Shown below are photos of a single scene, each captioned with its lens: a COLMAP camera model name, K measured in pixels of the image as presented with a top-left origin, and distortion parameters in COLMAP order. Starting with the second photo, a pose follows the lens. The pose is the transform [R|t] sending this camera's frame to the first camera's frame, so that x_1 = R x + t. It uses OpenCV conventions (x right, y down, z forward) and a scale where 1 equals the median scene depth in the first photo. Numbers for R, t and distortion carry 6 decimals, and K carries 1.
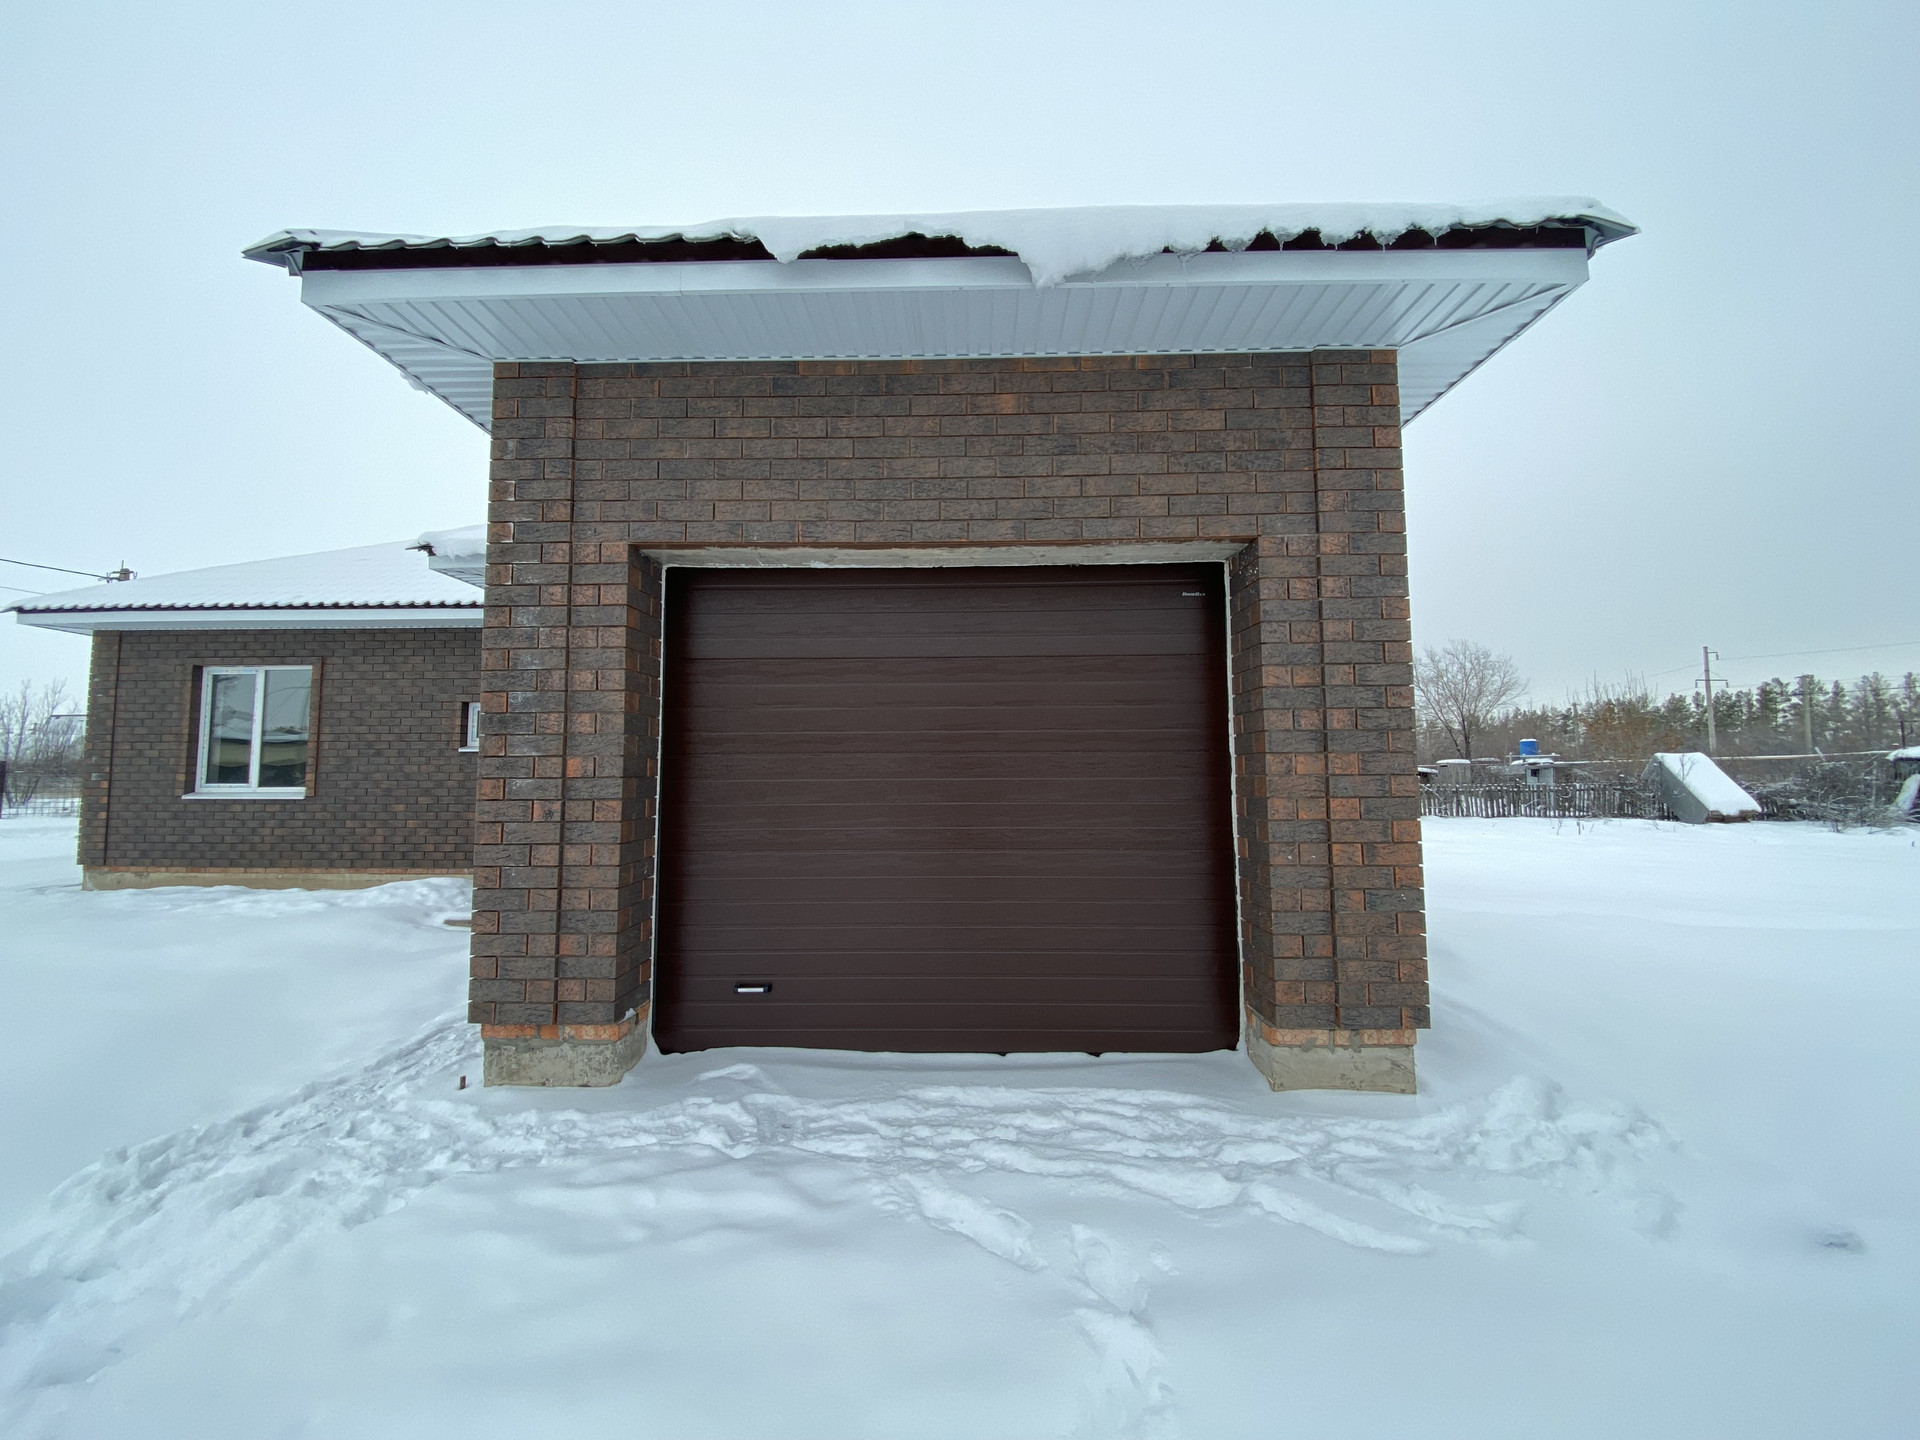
lens RADIAL K [[773.0, 0, 955.9], [0, 773.0, 718.5], [0, 0, 1]] dist [0.020949, -0.020649]
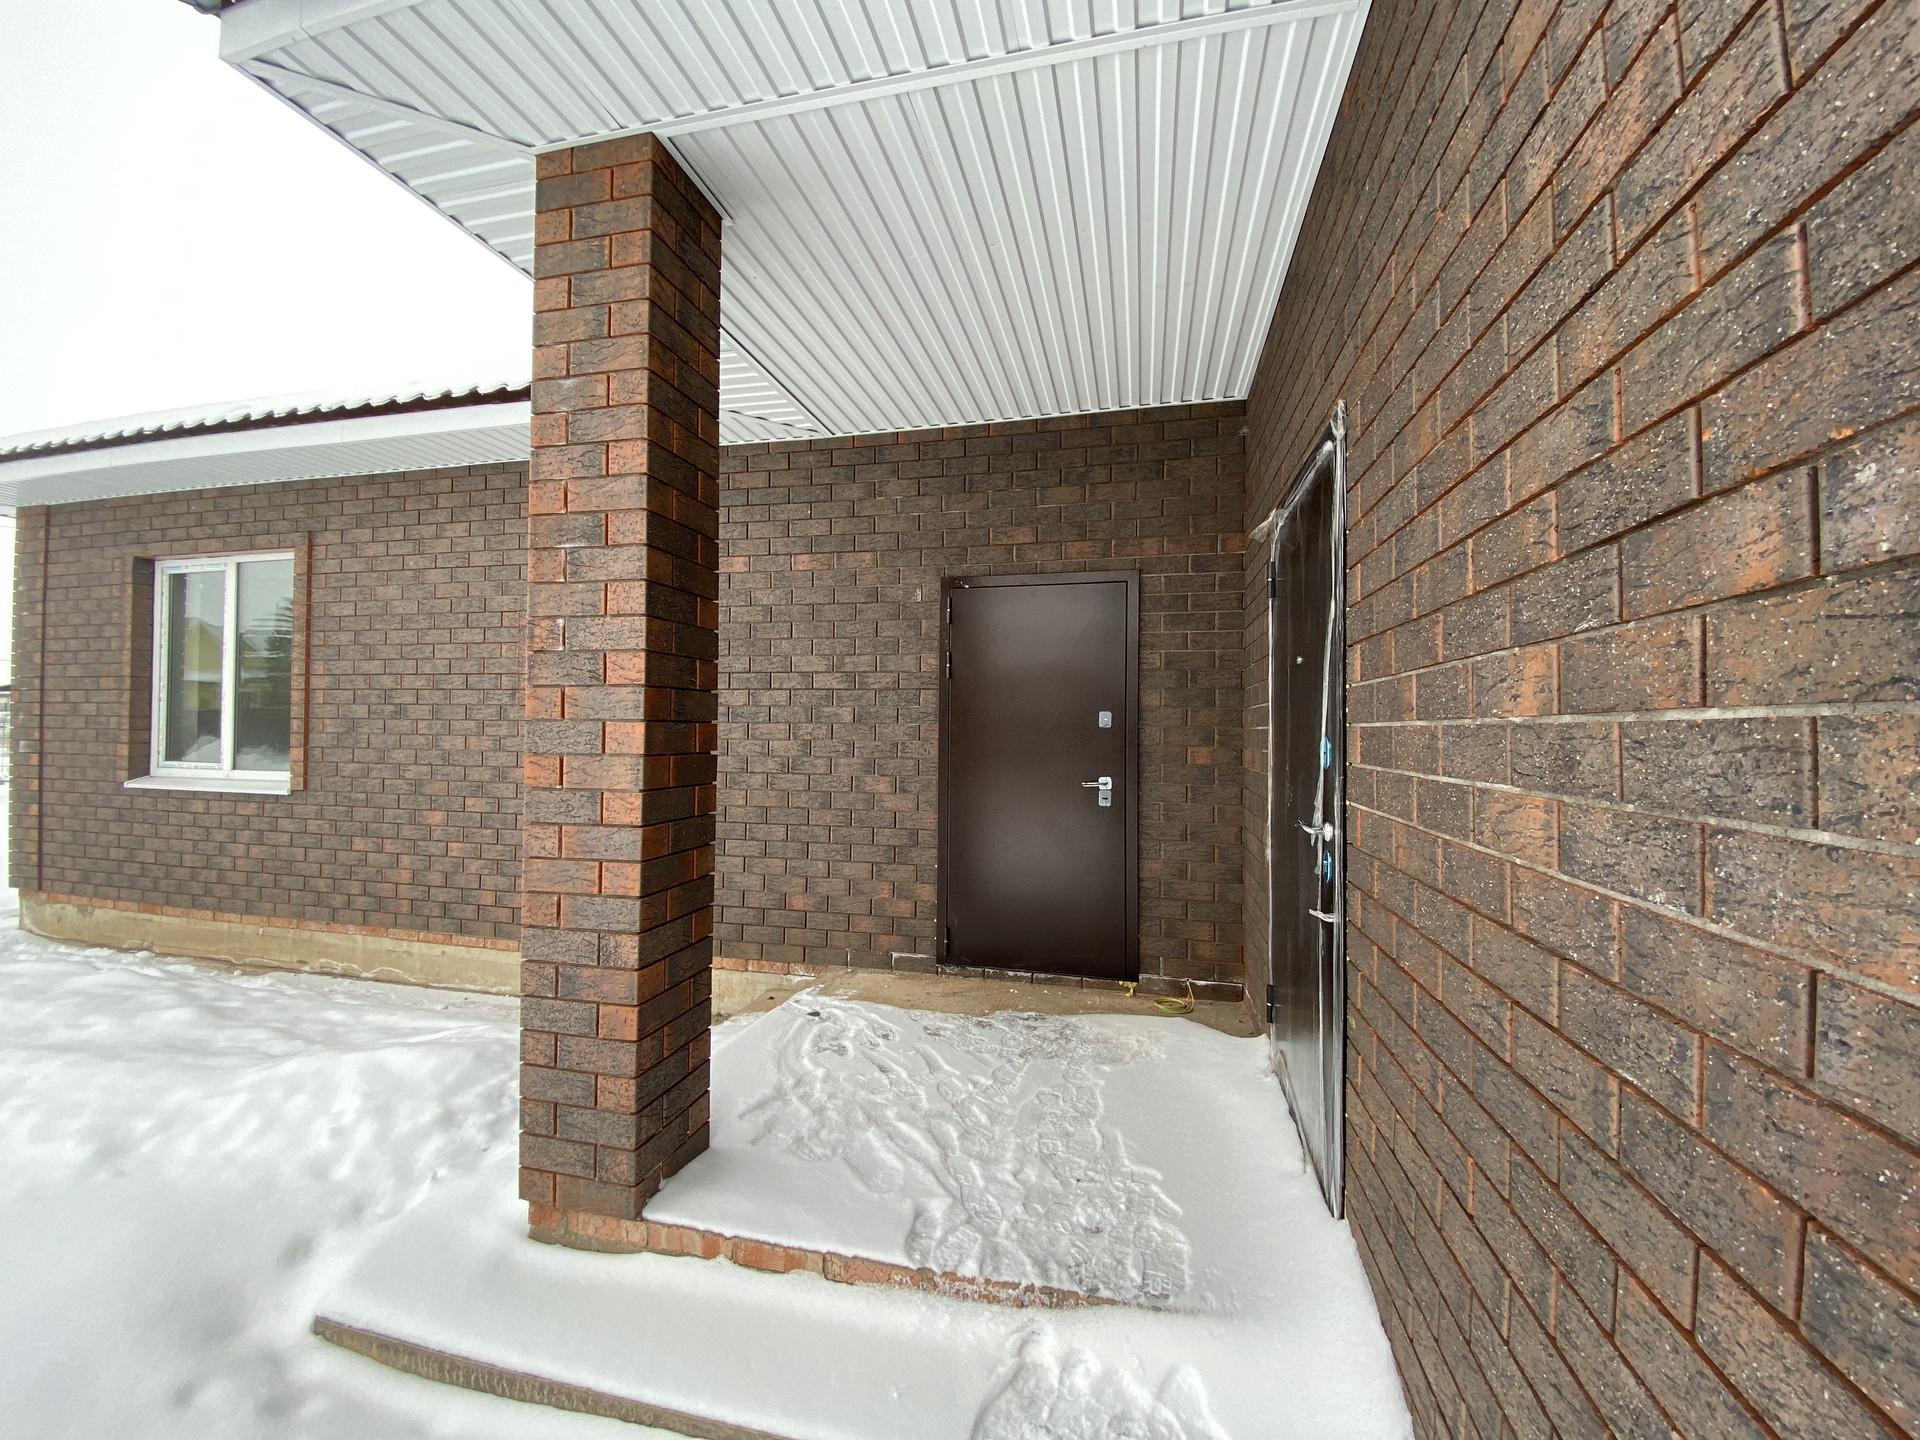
lens RADIAL K [[766.9, 0, 954.3], [0, 766.9, 718.6], [0, 0, 1]] dist [0.024447, -0.021825]
pose [[0.977602, 0.011743, -0.210136, -0.268704], [0.001838, 0.997928, 0.064319, 0.016312], [0.210456, -0.063264, 0.975554, 0.572053]]
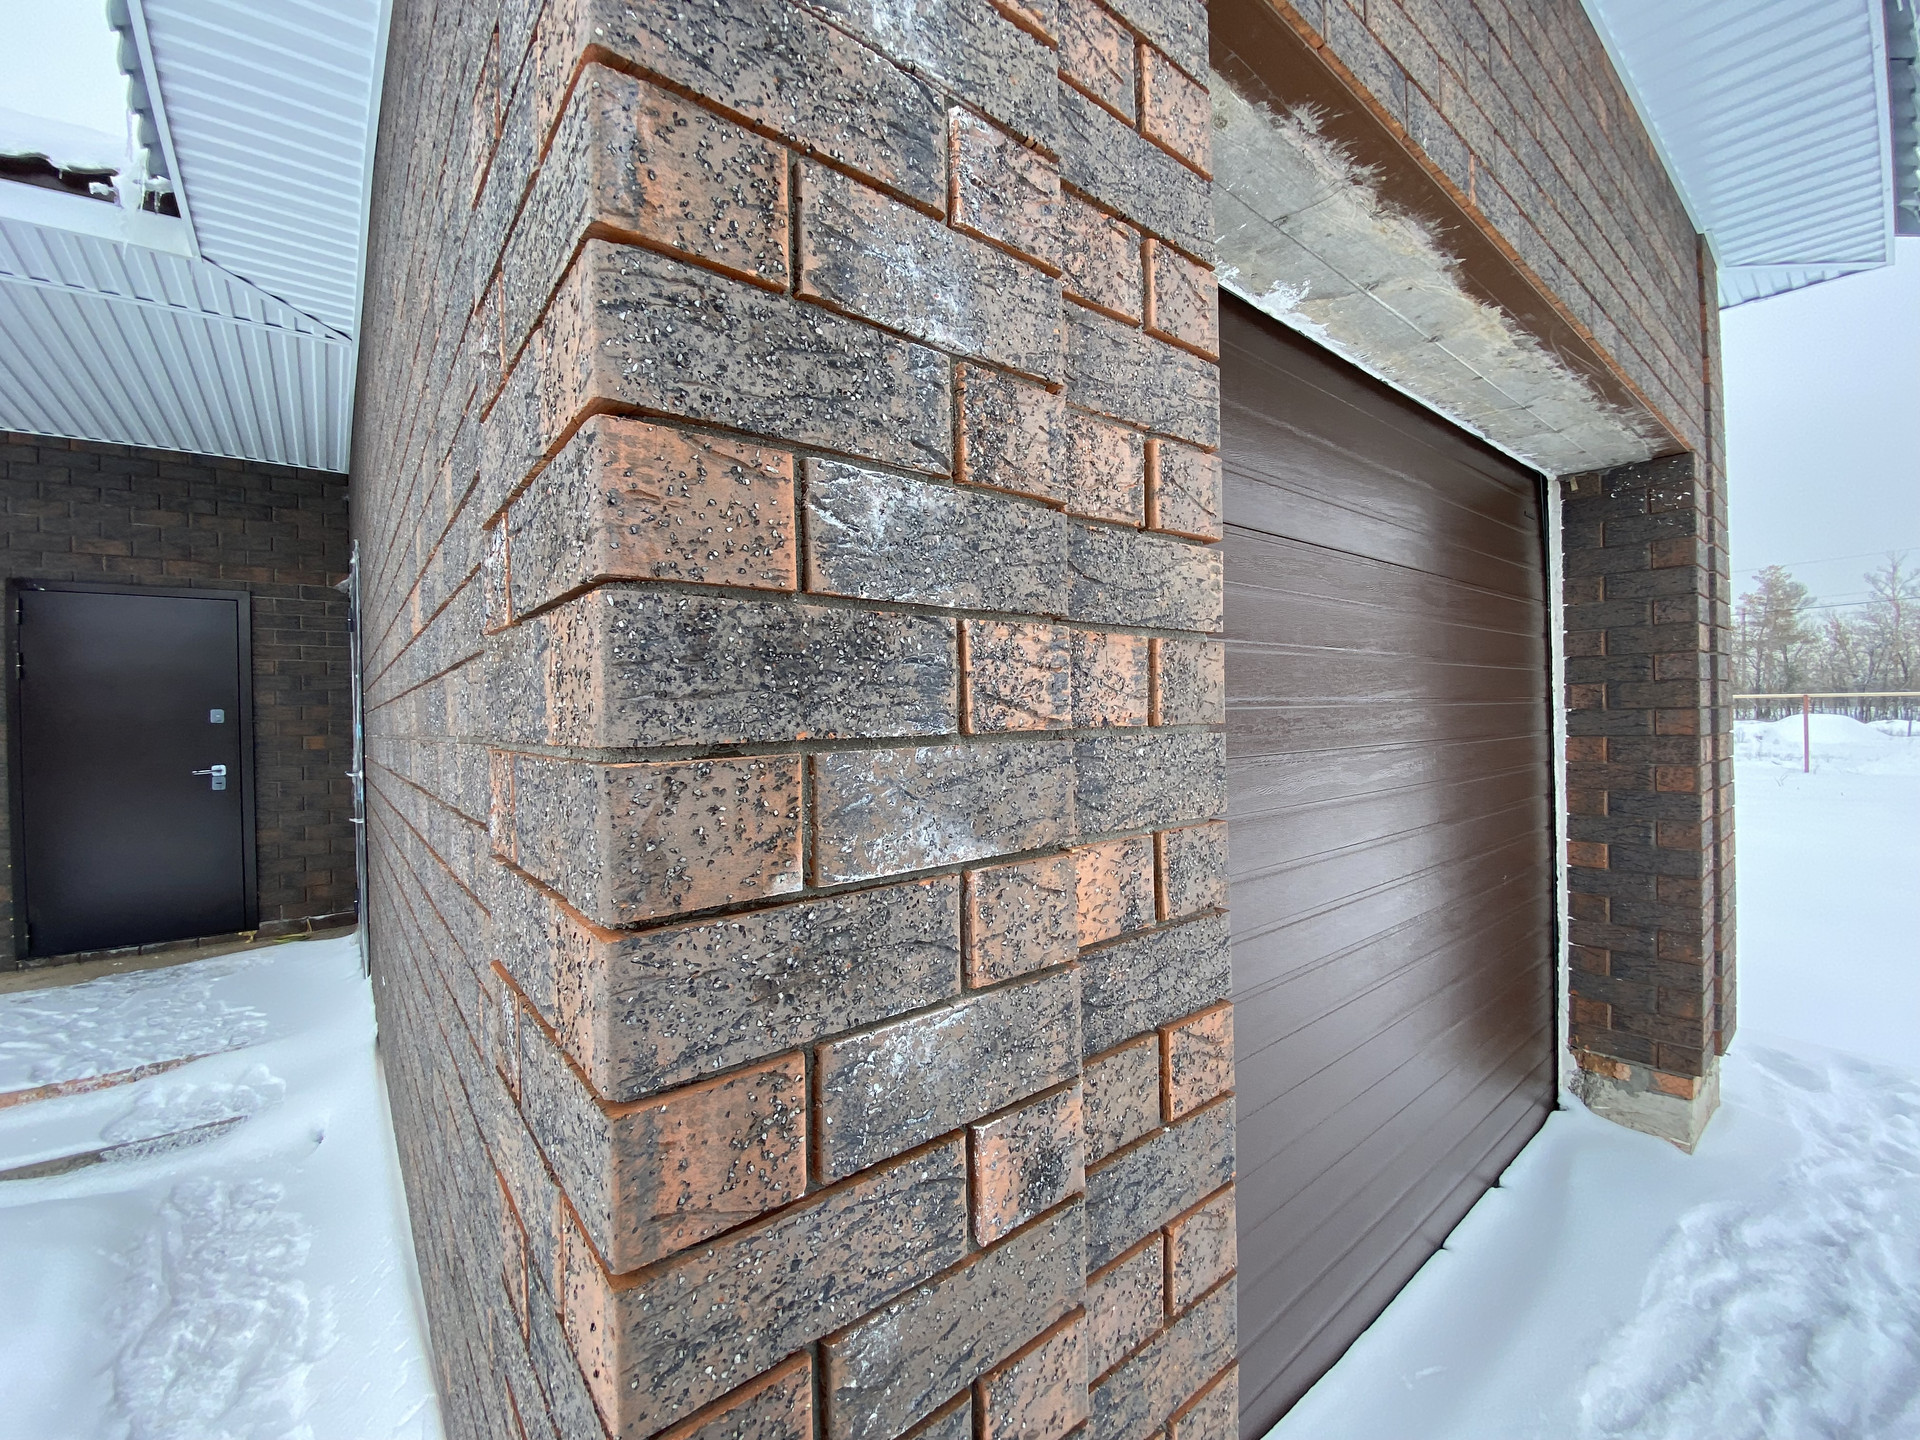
lens RADIAL K [[773.0, 0, 955.9], [0, 773.0, 718.5], [0, 0, 1]] dist [0.020949, -0.020649]
pose [[0.762616, -0.012714, 0.646726, -0.236129], [-0.031469, 0.997894, 0.056725, 0.002265], [-0.646085, -0.063611, 0.760610, 0.316017]]
